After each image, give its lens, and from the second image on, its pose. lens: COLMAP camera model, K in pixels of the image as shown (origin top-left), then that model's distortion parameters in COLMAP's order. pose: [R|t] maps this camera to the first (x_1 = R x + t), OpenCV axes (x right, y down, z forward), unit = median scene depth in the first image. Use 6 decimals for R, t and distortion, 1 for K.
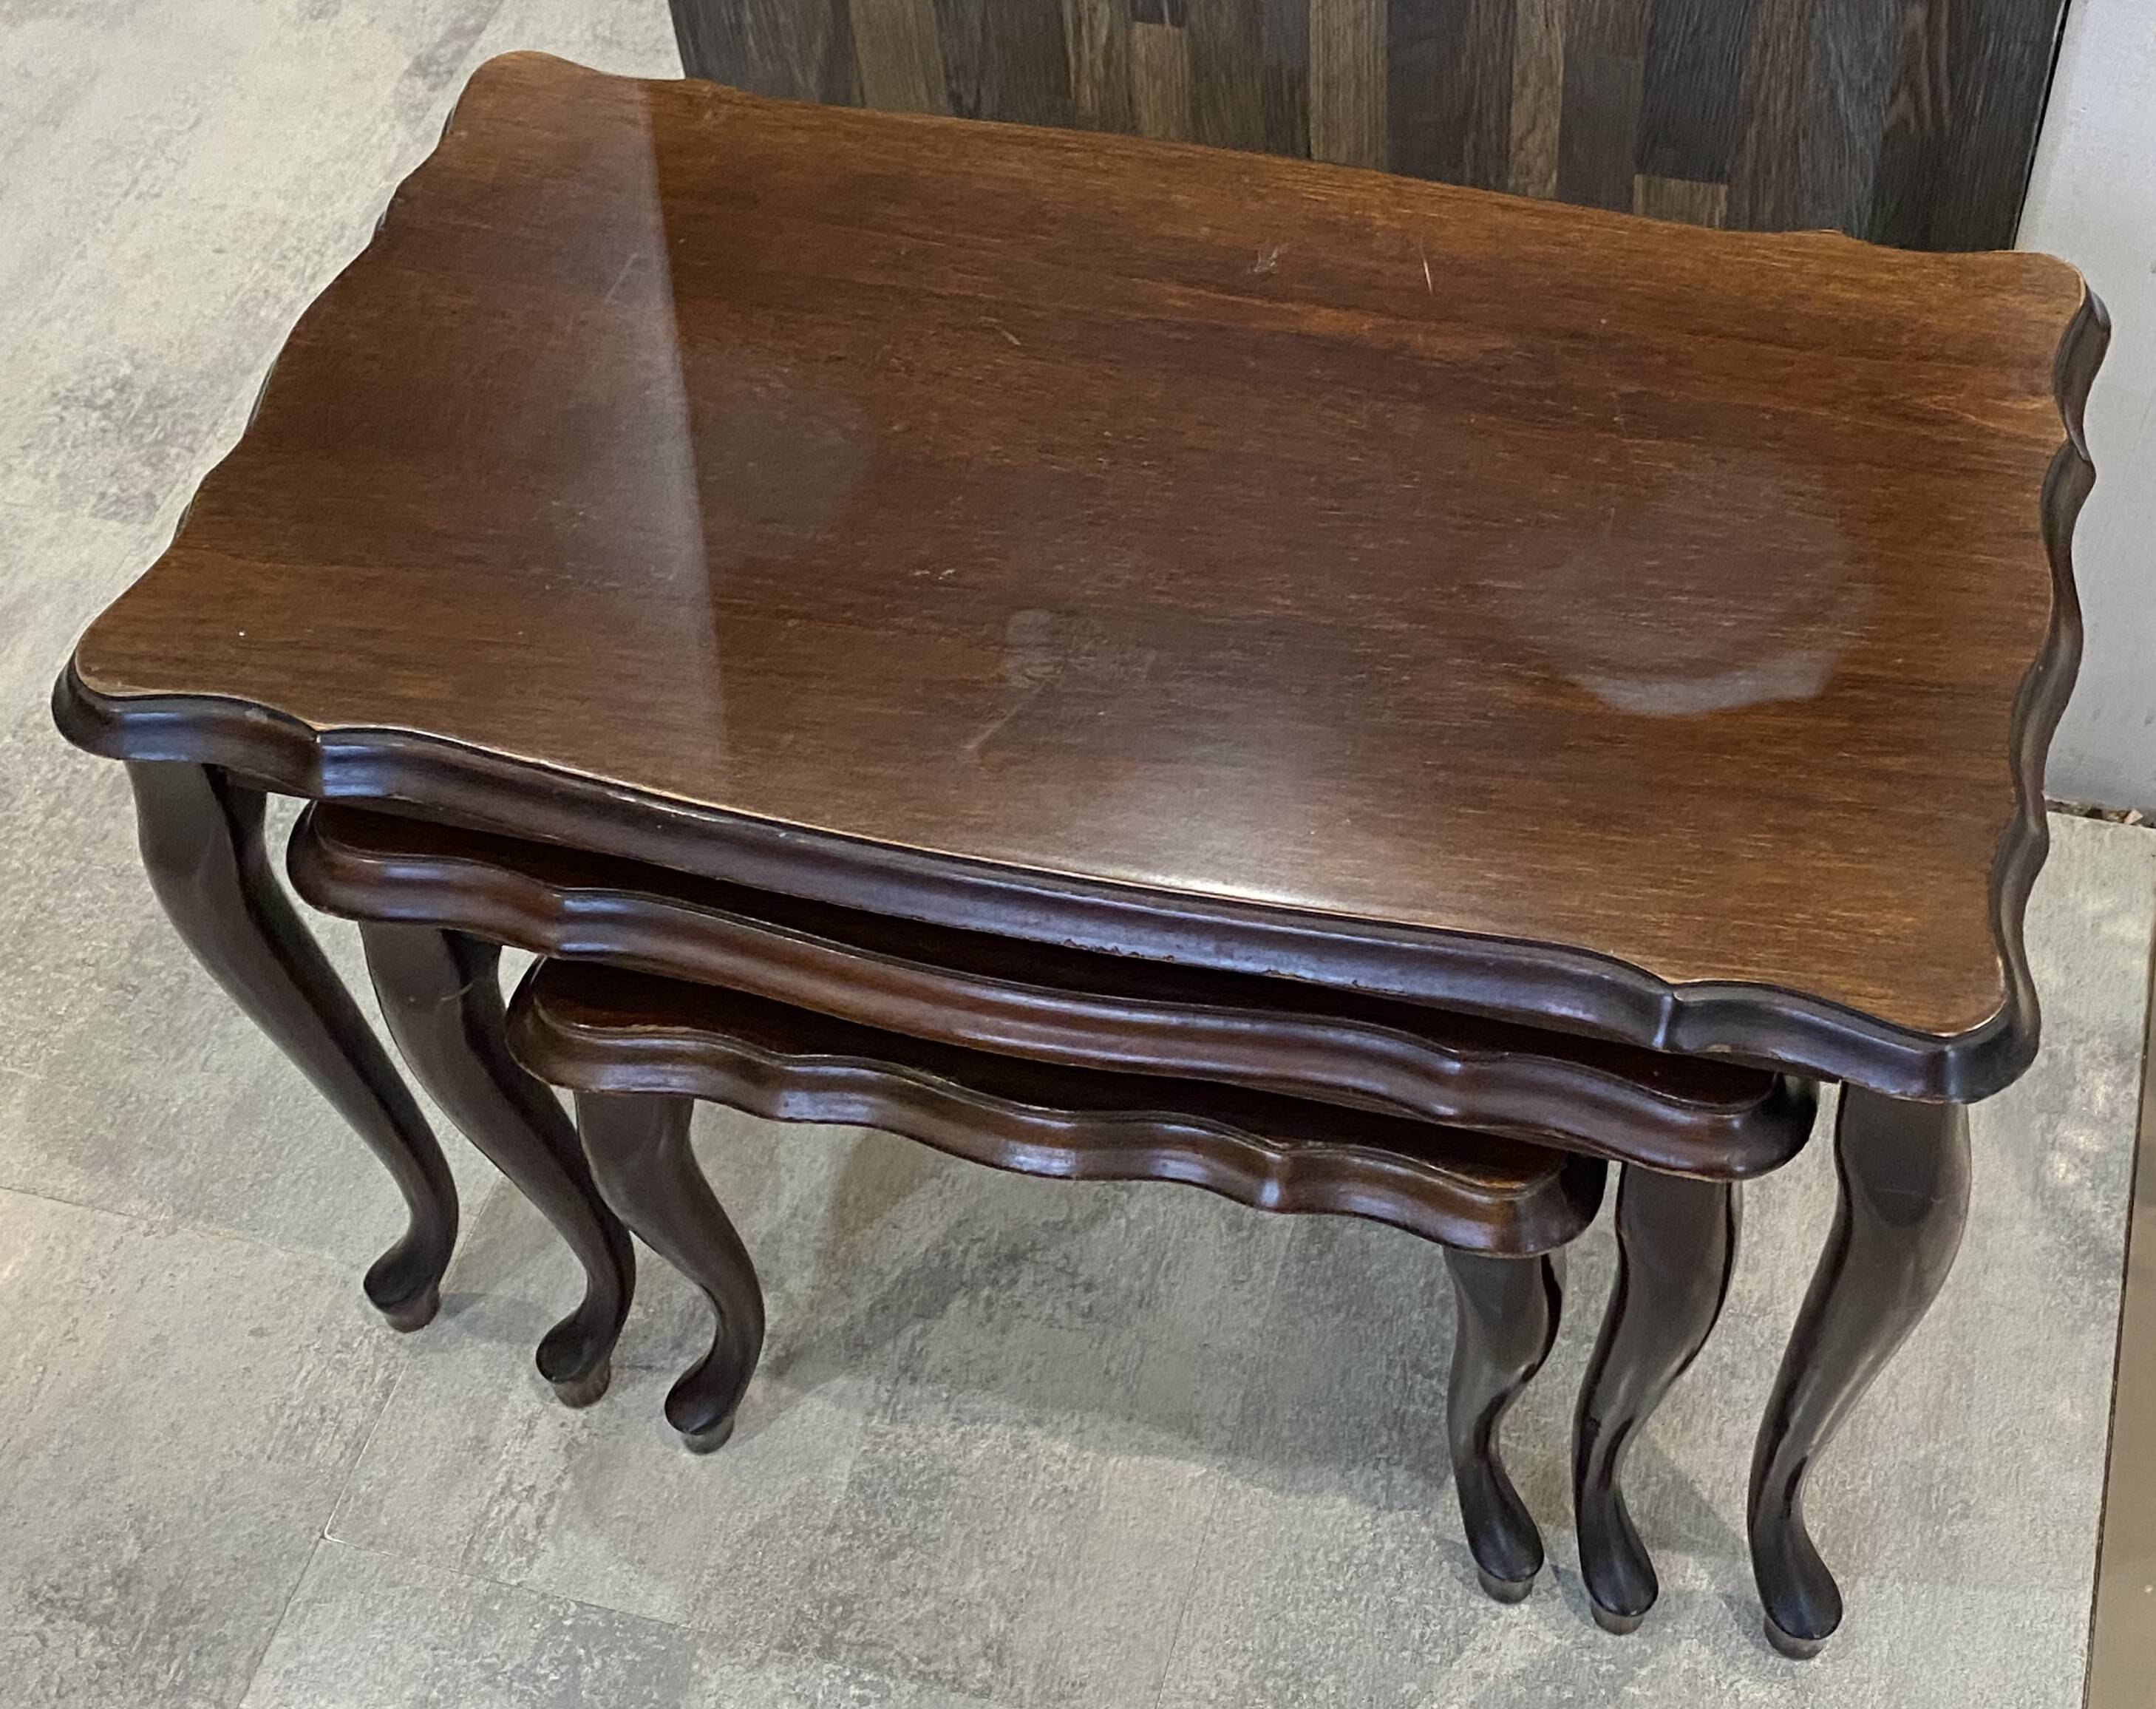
lens RADIAL K [[2955.8, 0, 1208.2], [0, 2955.8, 839.5], [0, 0, 1]] dist [0.149274, -0.458365]
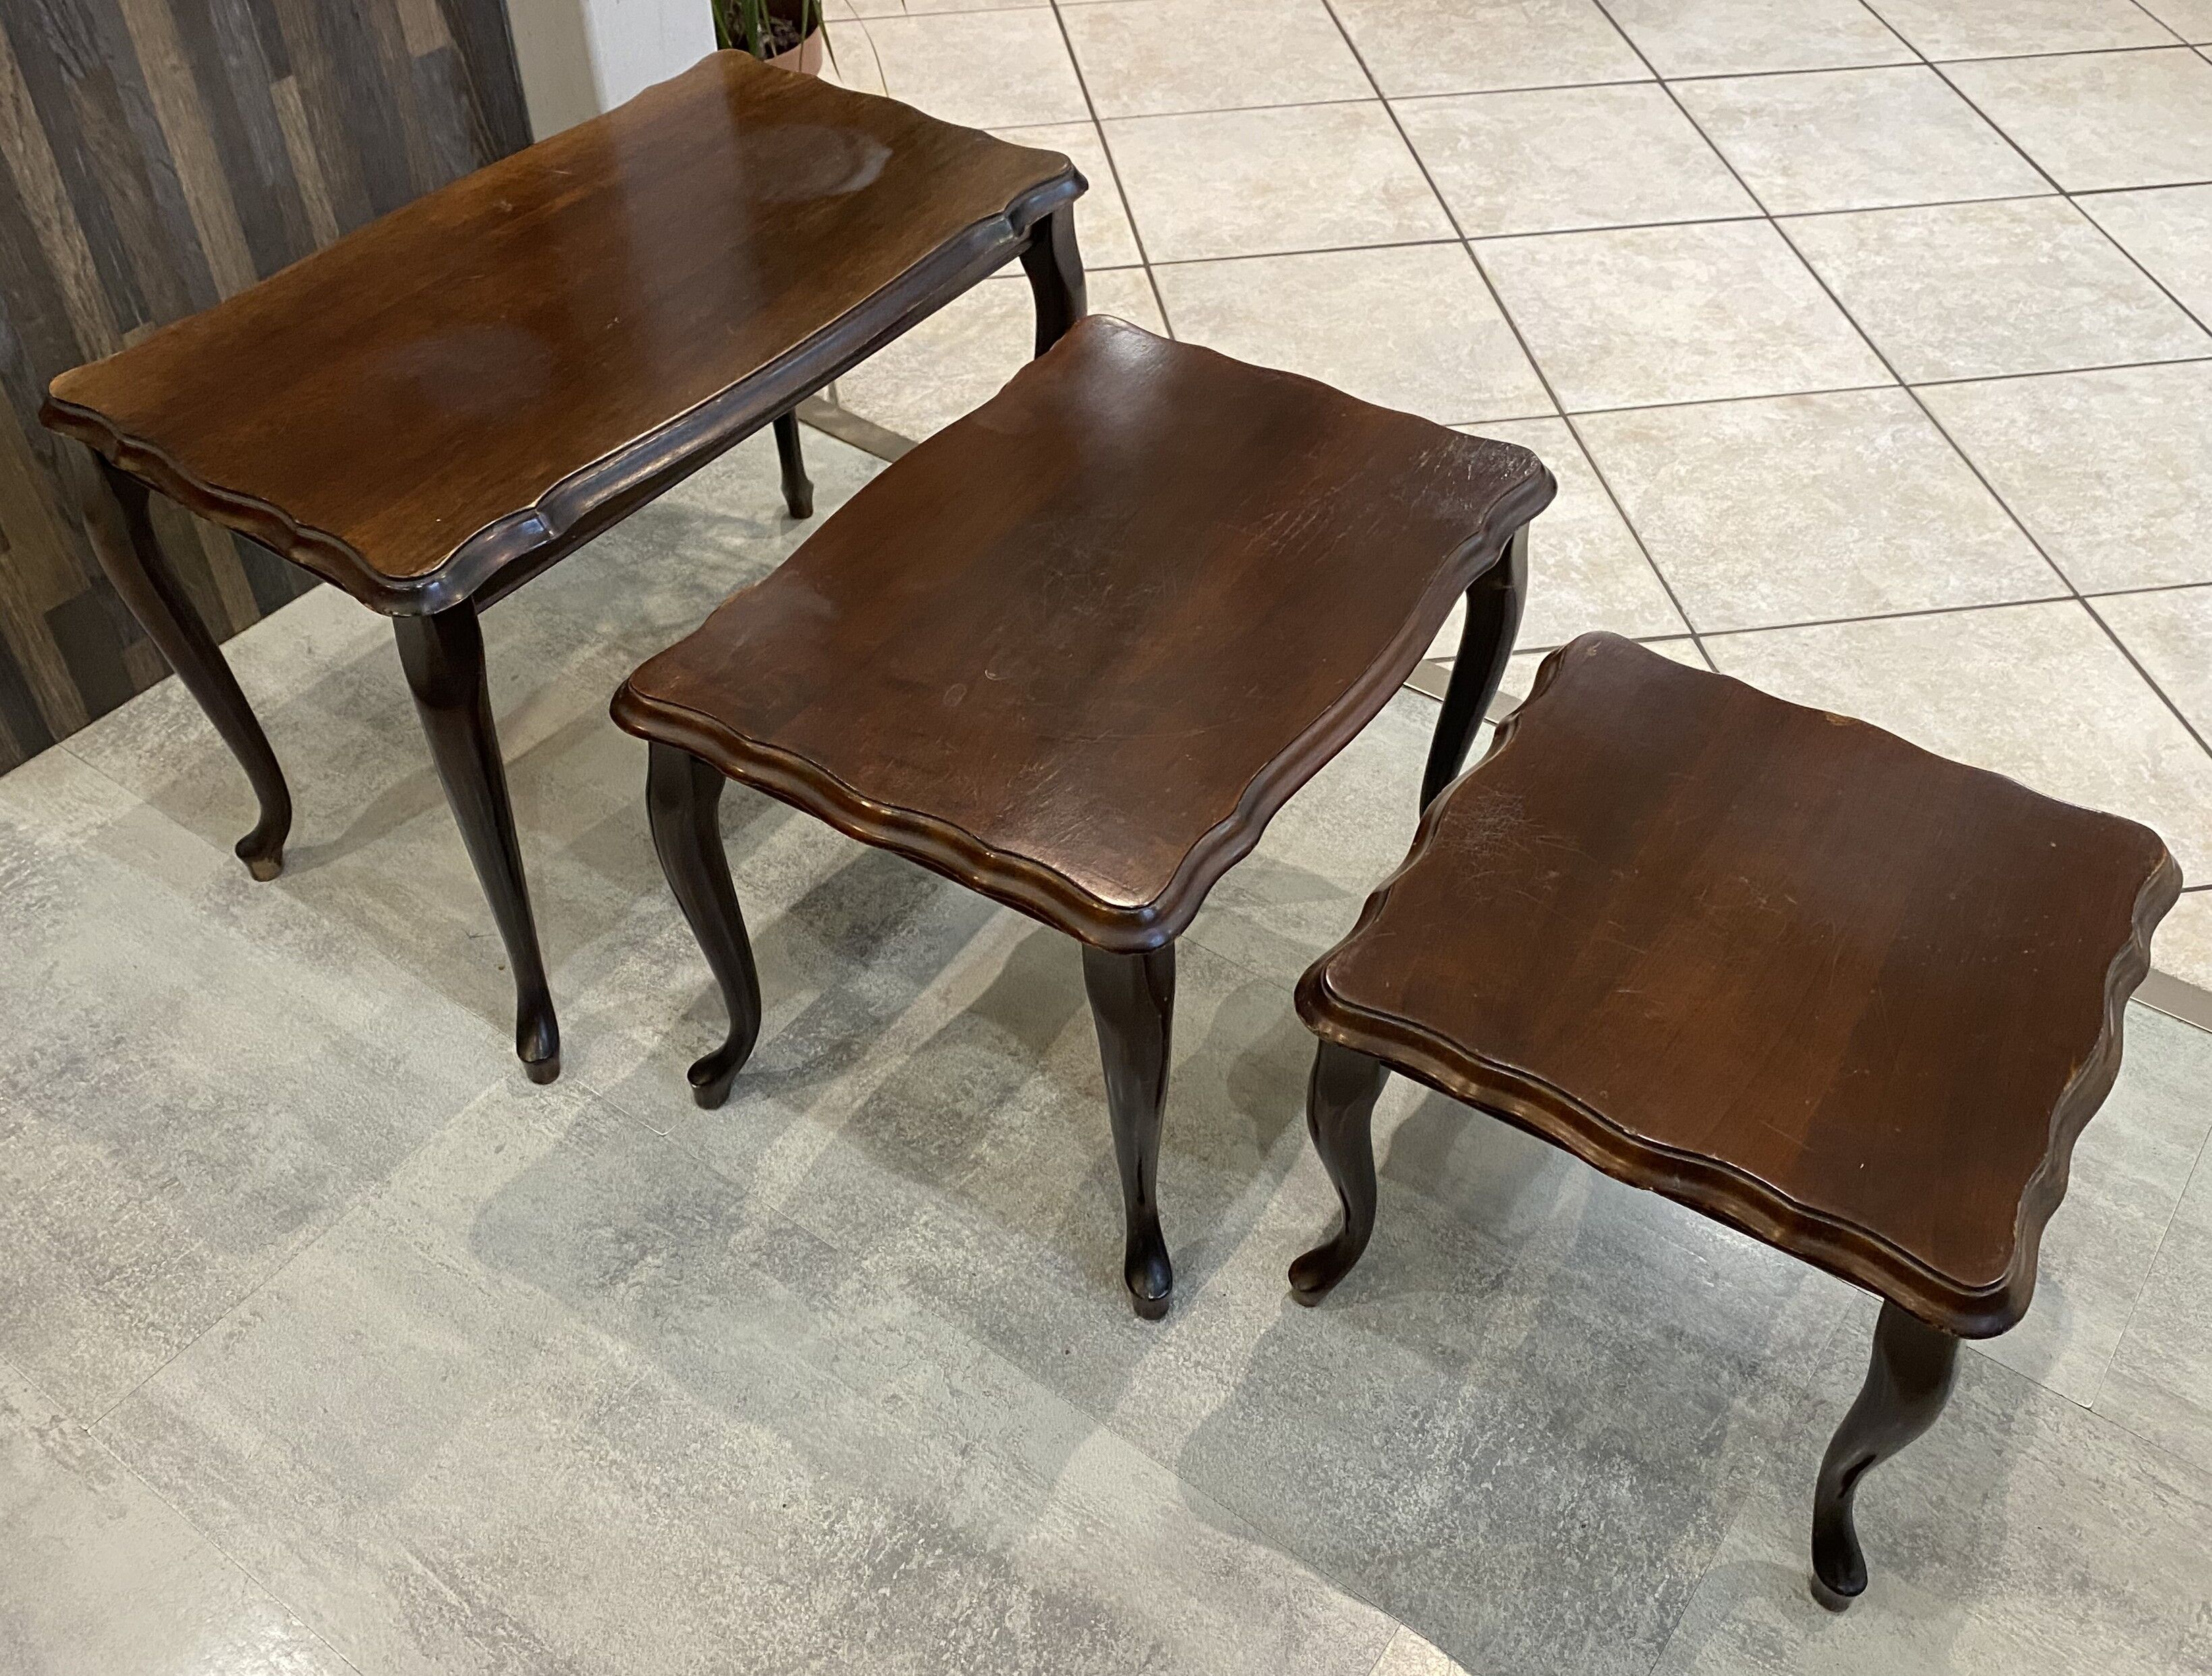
lens RADIAL K [[2057.4, 0, 1143.9], [0, 2057.4, 822.5], [0, 0, 1]] dist [-0.004525, -0.007544]
pose [[0.343242, -0.616898, 0.708253, -0.903406], [0.717514, 0.658822, 0.226114, 0.056347], [-0.606102, 0.430569, 0.668768, 0.023353]]
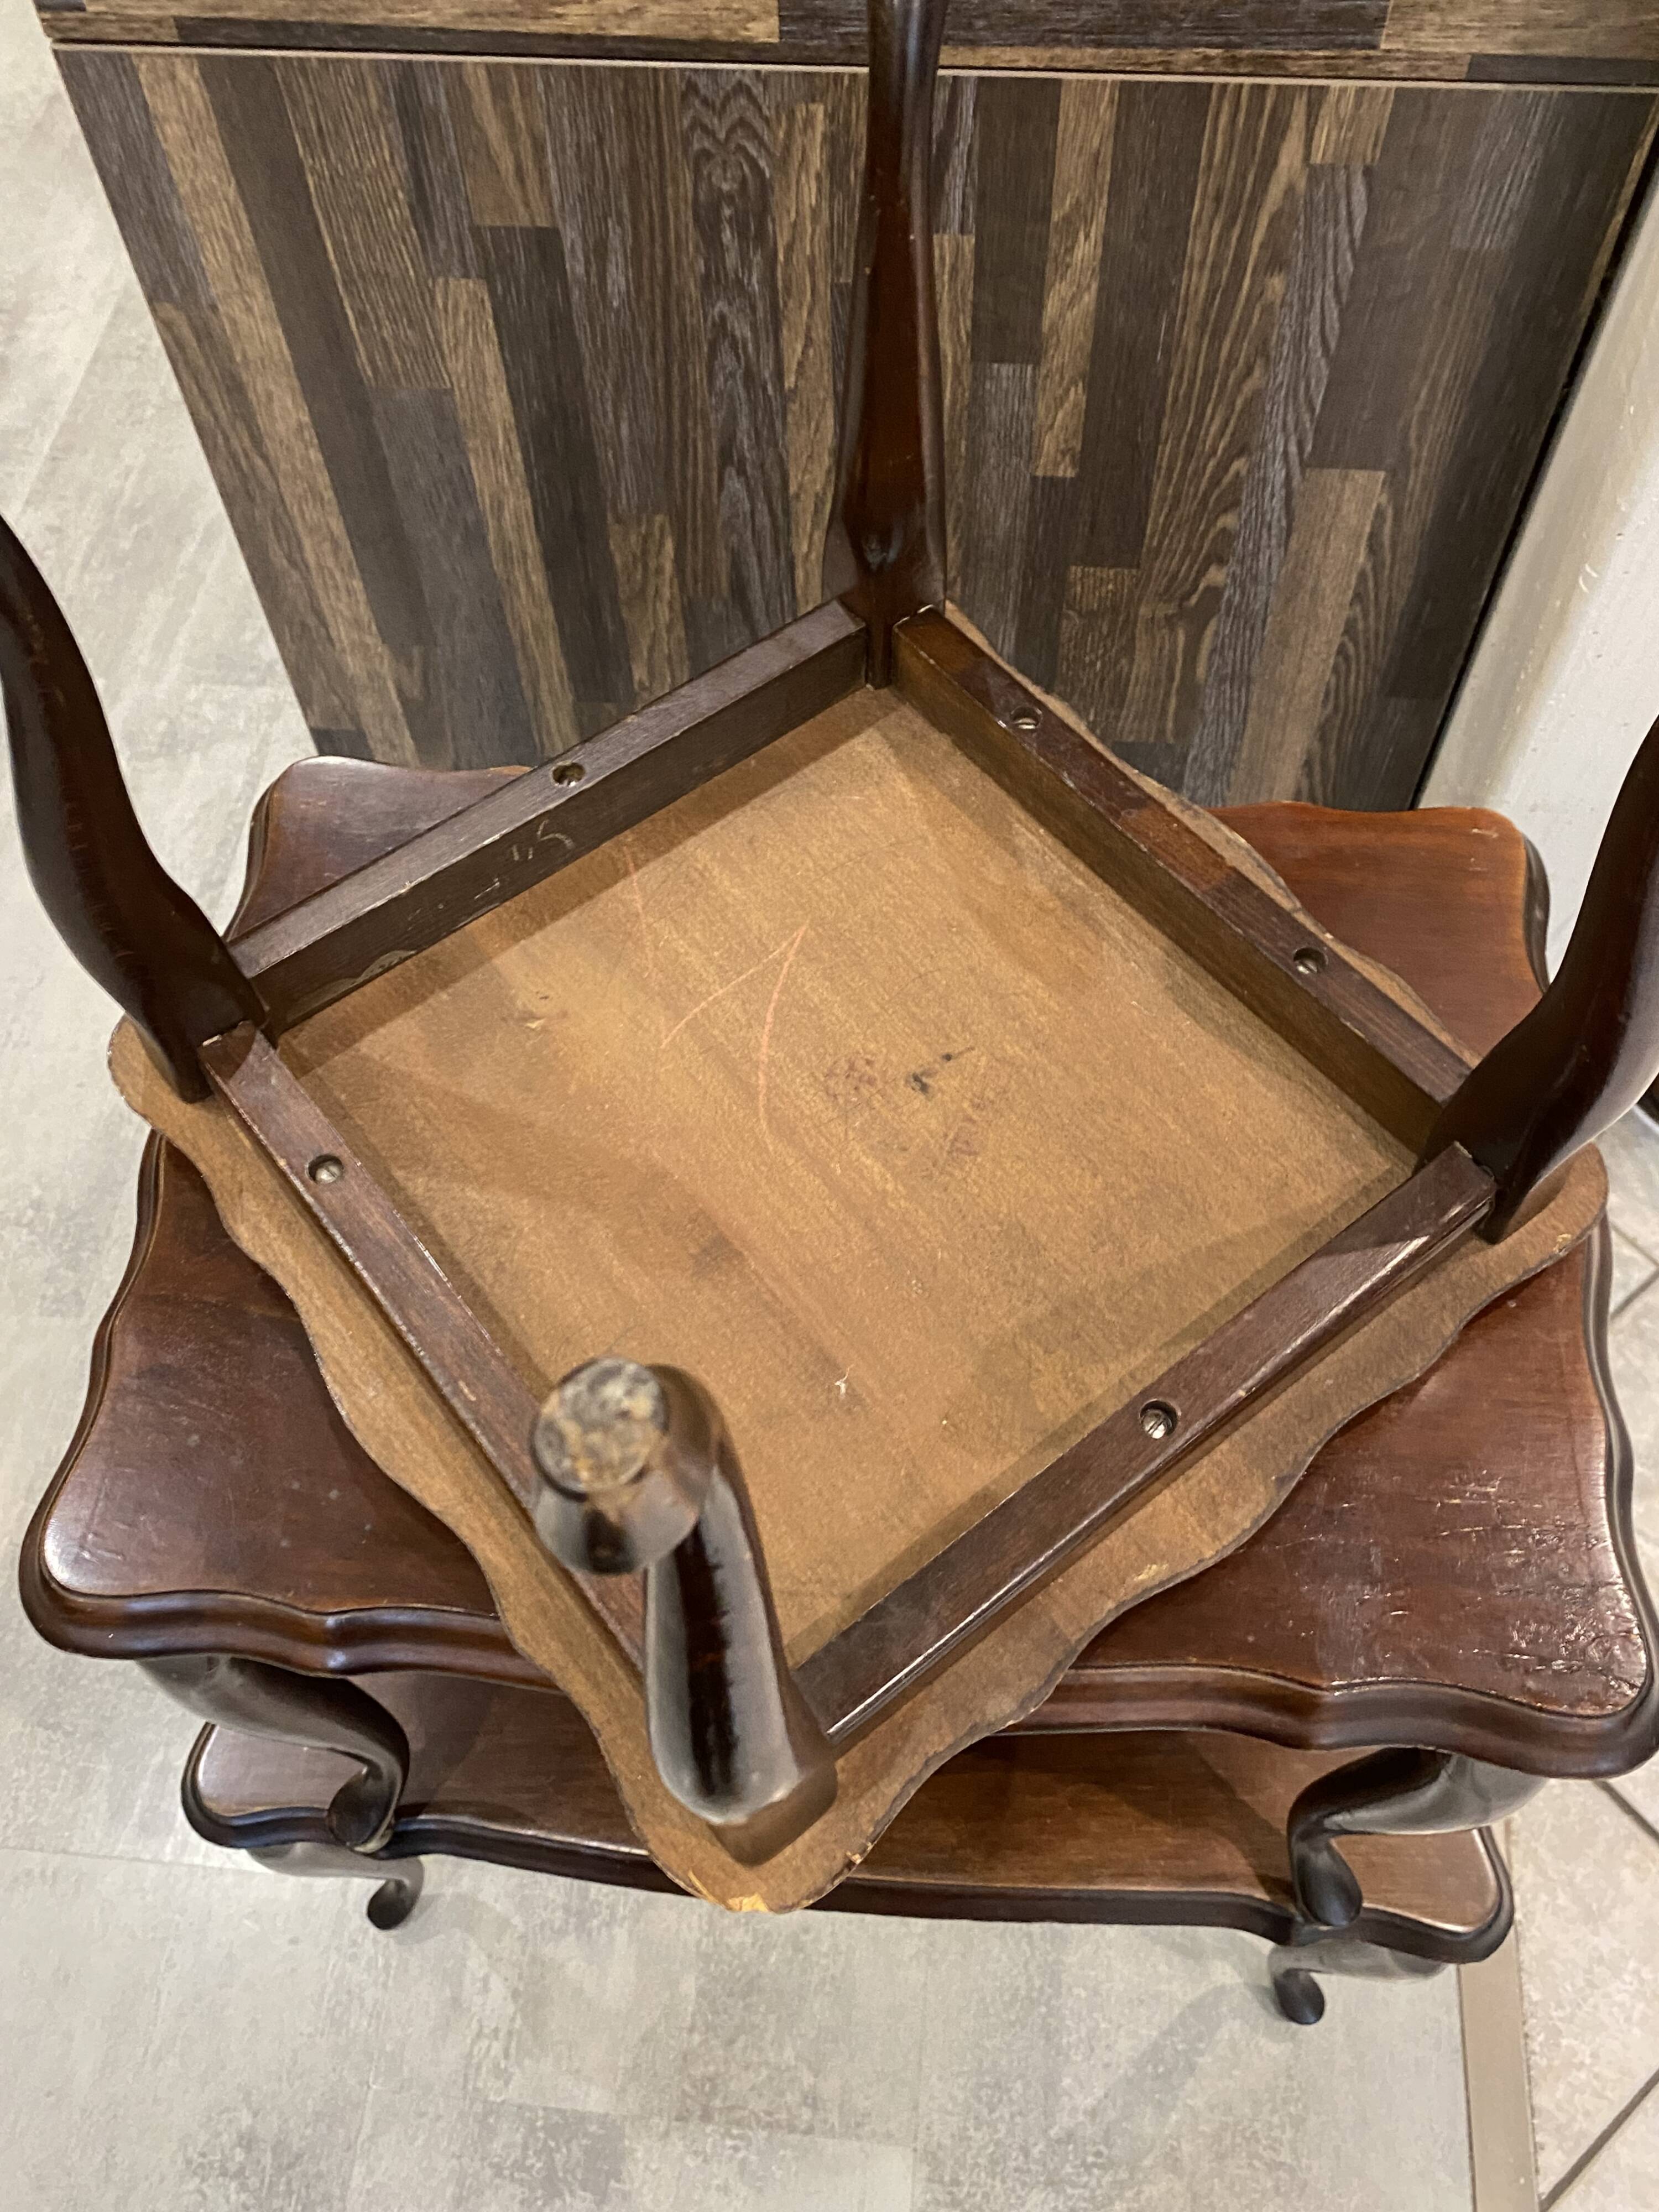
lens RADIAL K [[1872.4, 0, 829.5], [0, 1872.4, 1106.0], [0, 0, 1]] dist [-0.043020, 0.060706]
pose [[0.985400, -0.132236, 0.107241, -0.096121], [0.117969, 0.984477, 0.129958, -0.377209], [-0.122762, -0.115409, 0.985703, 0.070006]]
